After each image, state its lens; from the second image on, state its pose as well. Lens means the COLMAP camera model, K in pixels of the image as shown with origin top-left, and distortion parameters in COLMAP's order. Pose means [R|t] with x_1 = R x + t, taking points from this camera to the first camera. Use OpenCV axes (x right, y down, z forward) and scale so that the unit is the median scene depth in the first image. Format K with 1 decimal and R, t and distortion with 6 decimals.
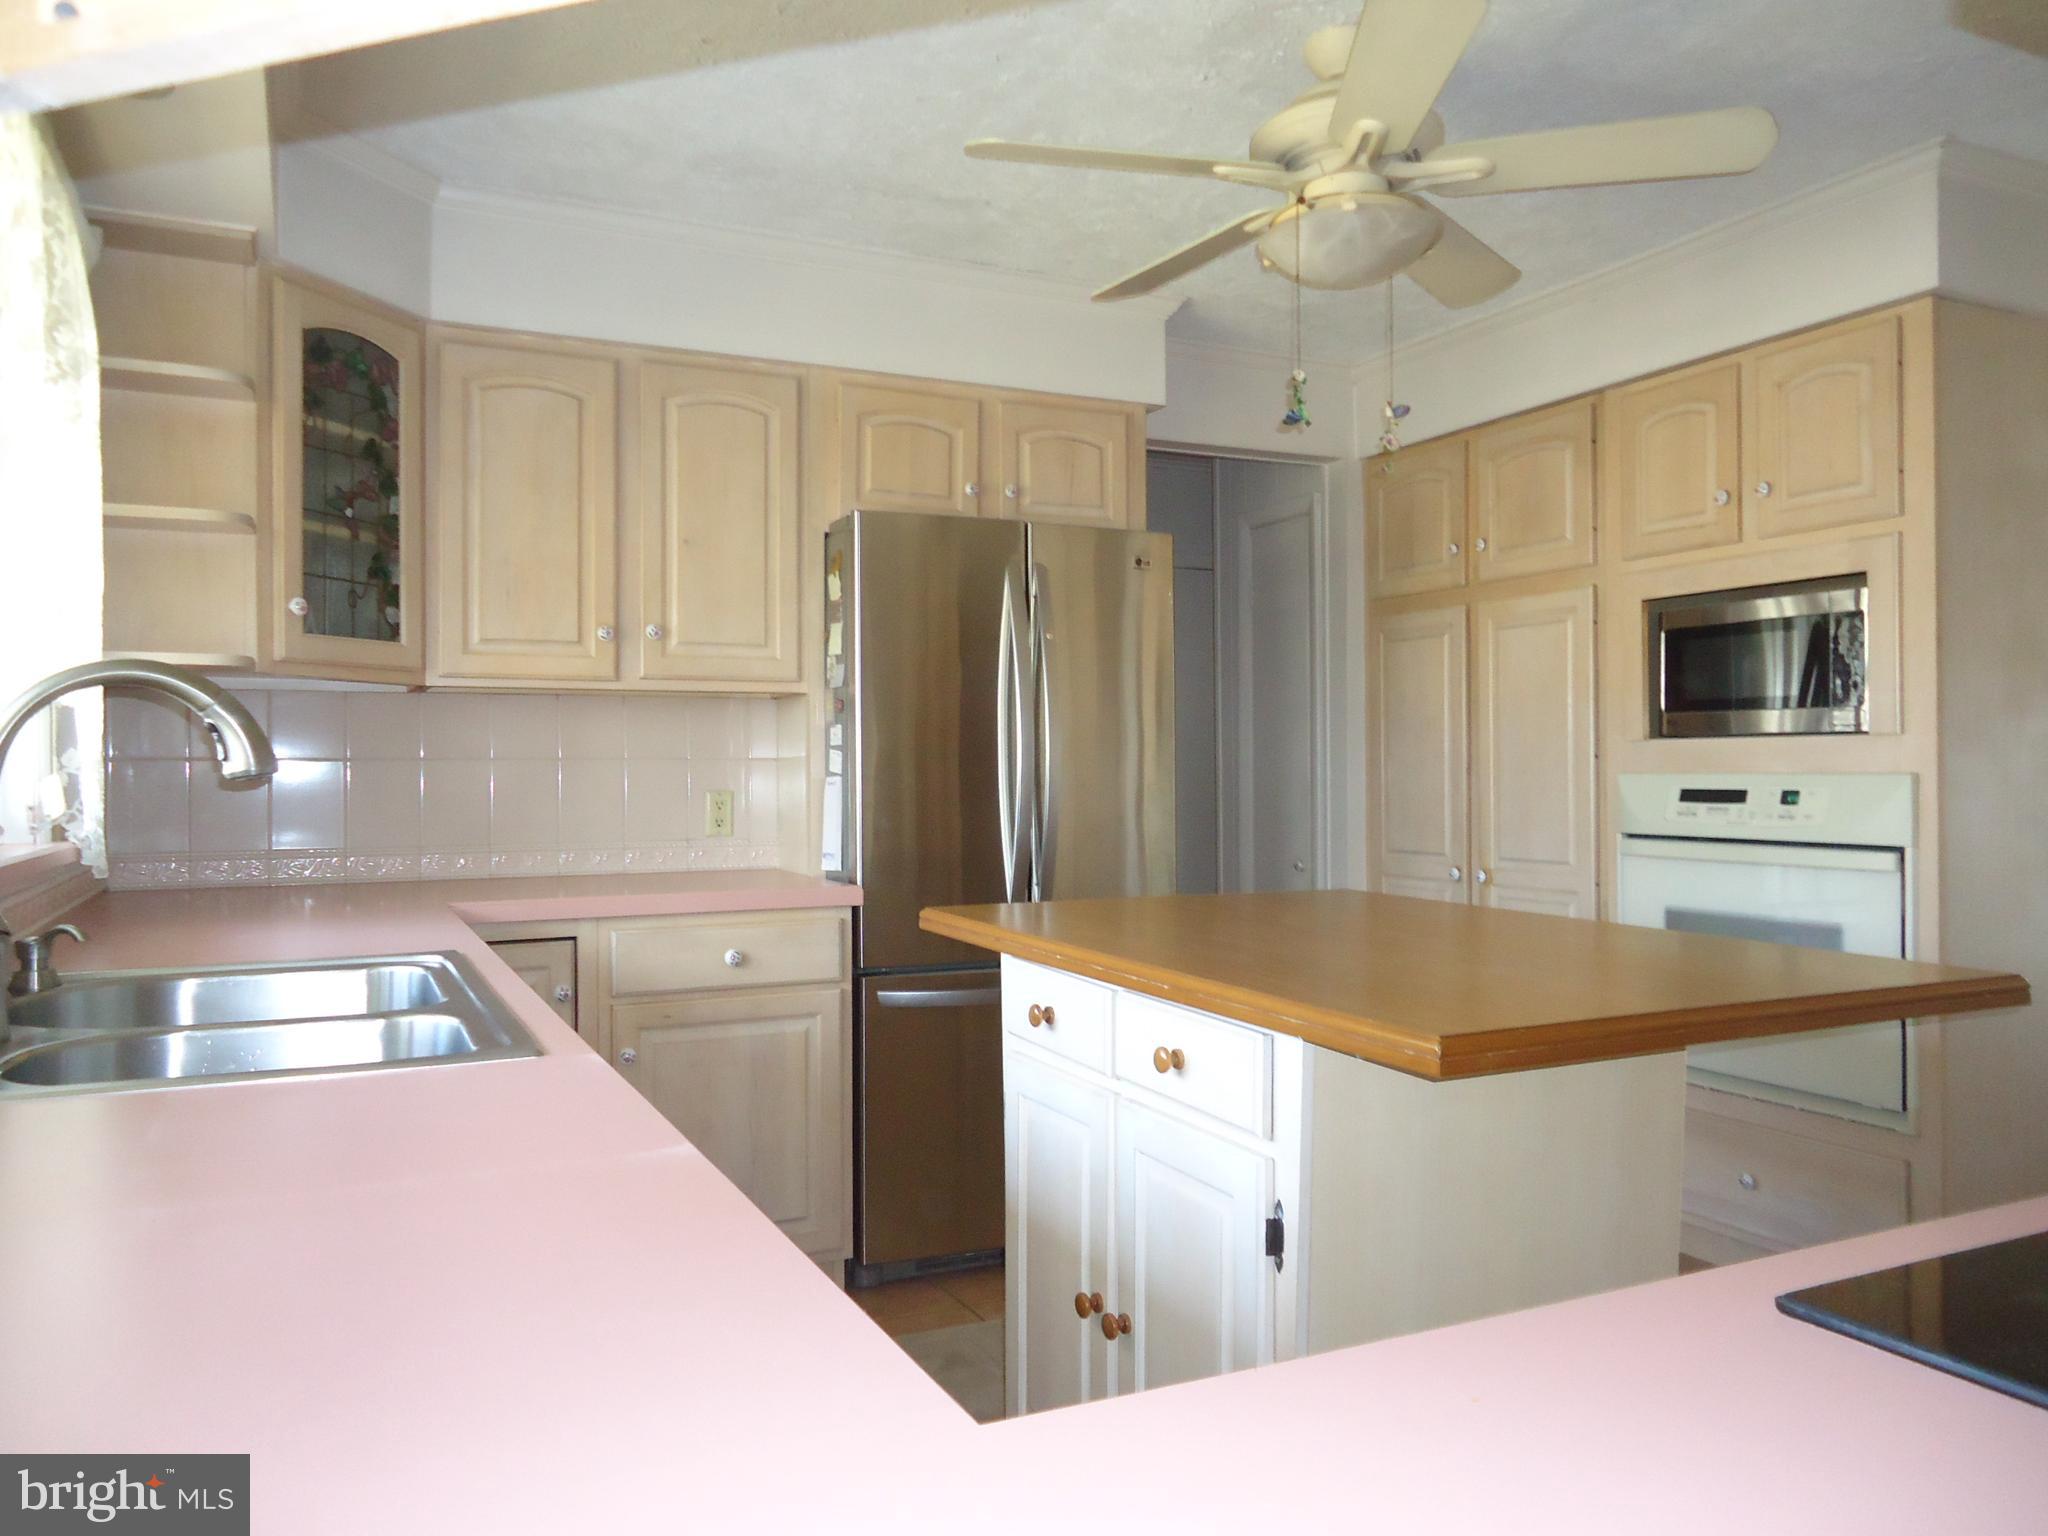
lens RADIAL K [[1510.3, 0, 1027.1], [0, 1510.3, 761.9], [0, 0, 1]] dist [-0.001576, -0.000768]
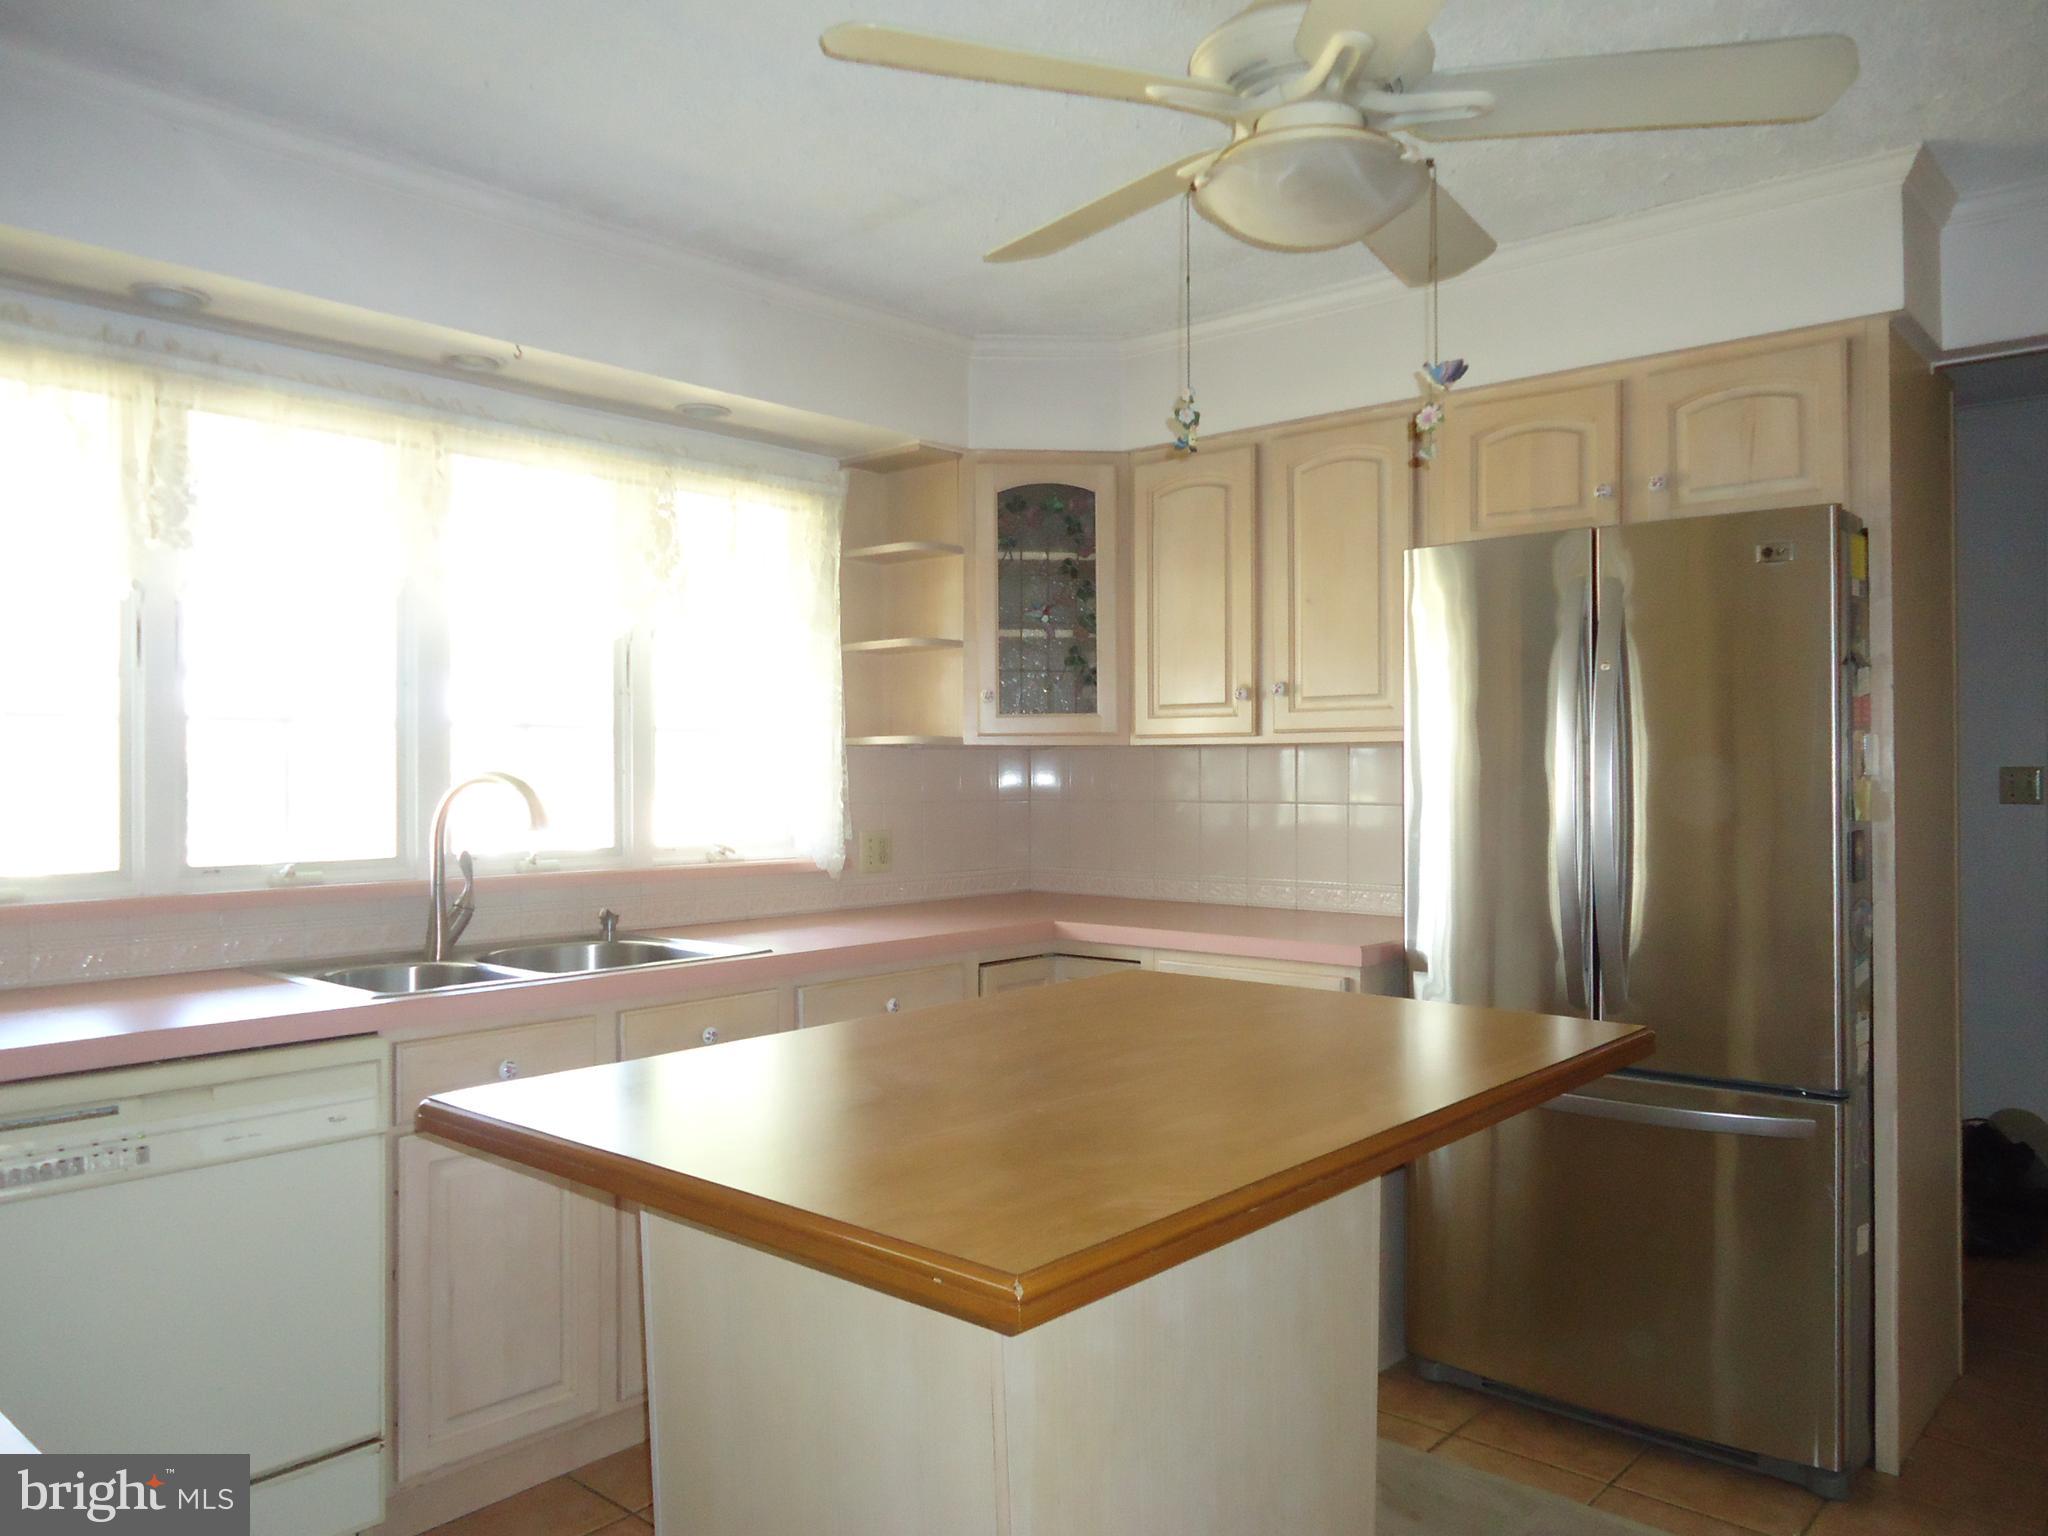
lens RADIAL K [[1510.3, 0, 1027.1], [0, 1510.3, 761.9], [0, 0, 1]] dist [-0.001576, -0.000768]
pose [[0.387996, -0.003934, -0.921653, 0.666497], [0.004895, 0.999986, -0.002208, -0.032797], [0.921648, -0.003655, 0.388009, 0.415321]]
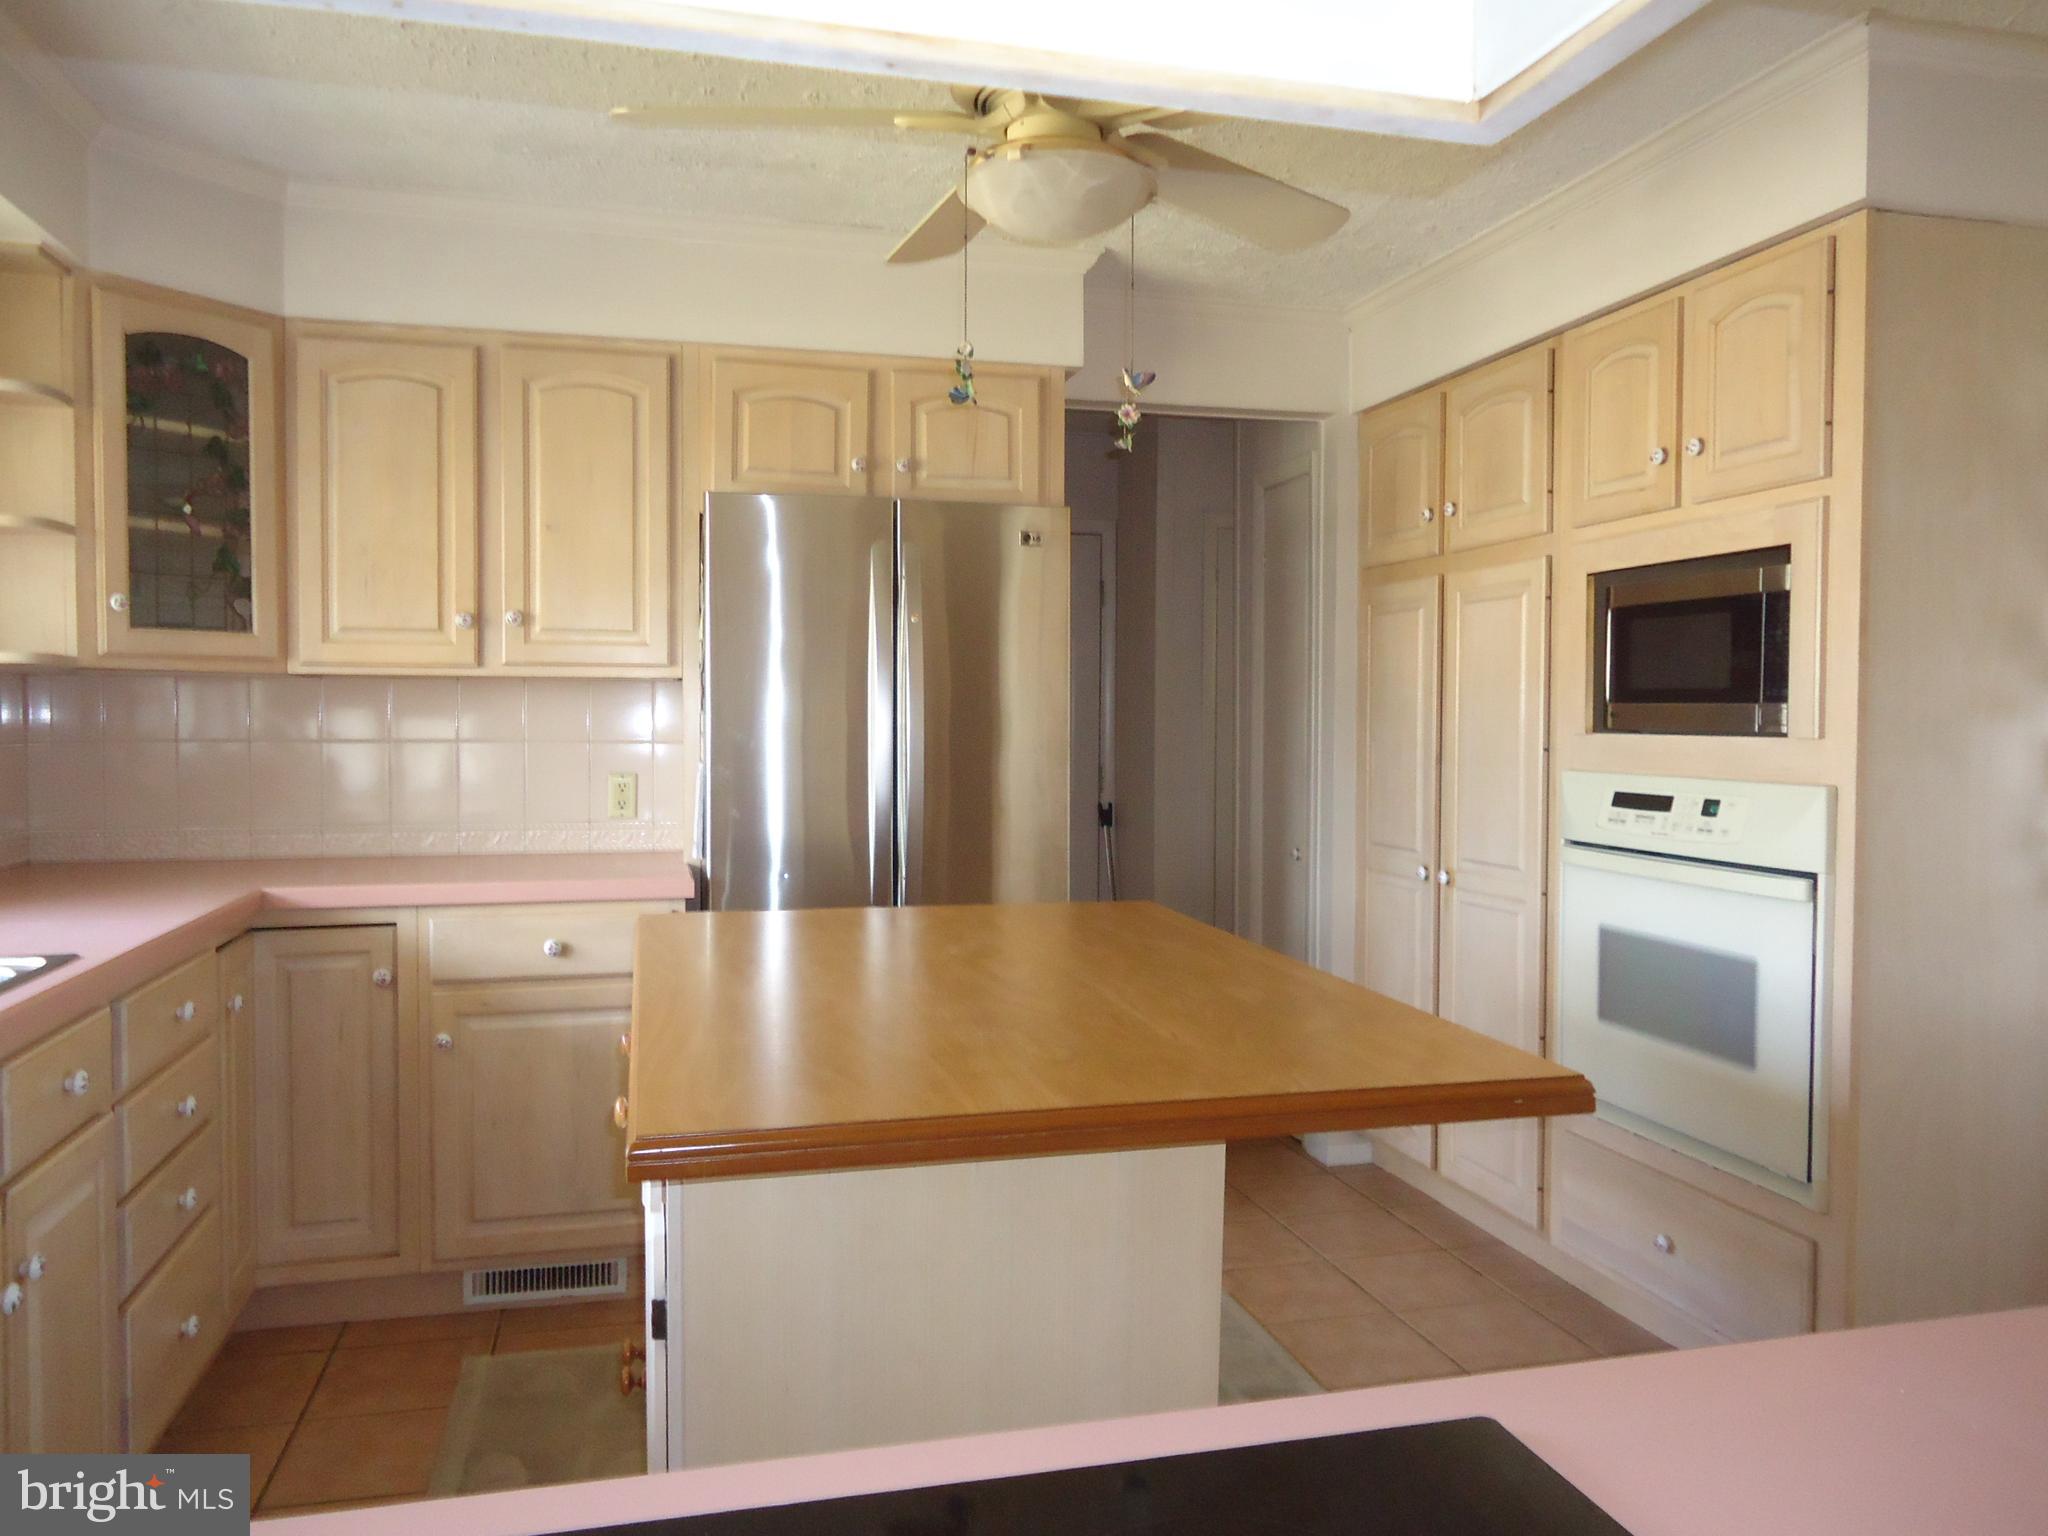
lens RADIAL K [[1507.6, 0, 1024.0], [0, 1507.6, 768.0], [0, 0, 1]] dist [-0.000675, -0.000496]
pose [[0.980059, 0.015946, -0.198067, 0.283113], [-0.007939, 0.999121, 0.041157, -0.030391], [0.198549, -0.038763, 0.979324, 0.081090]]
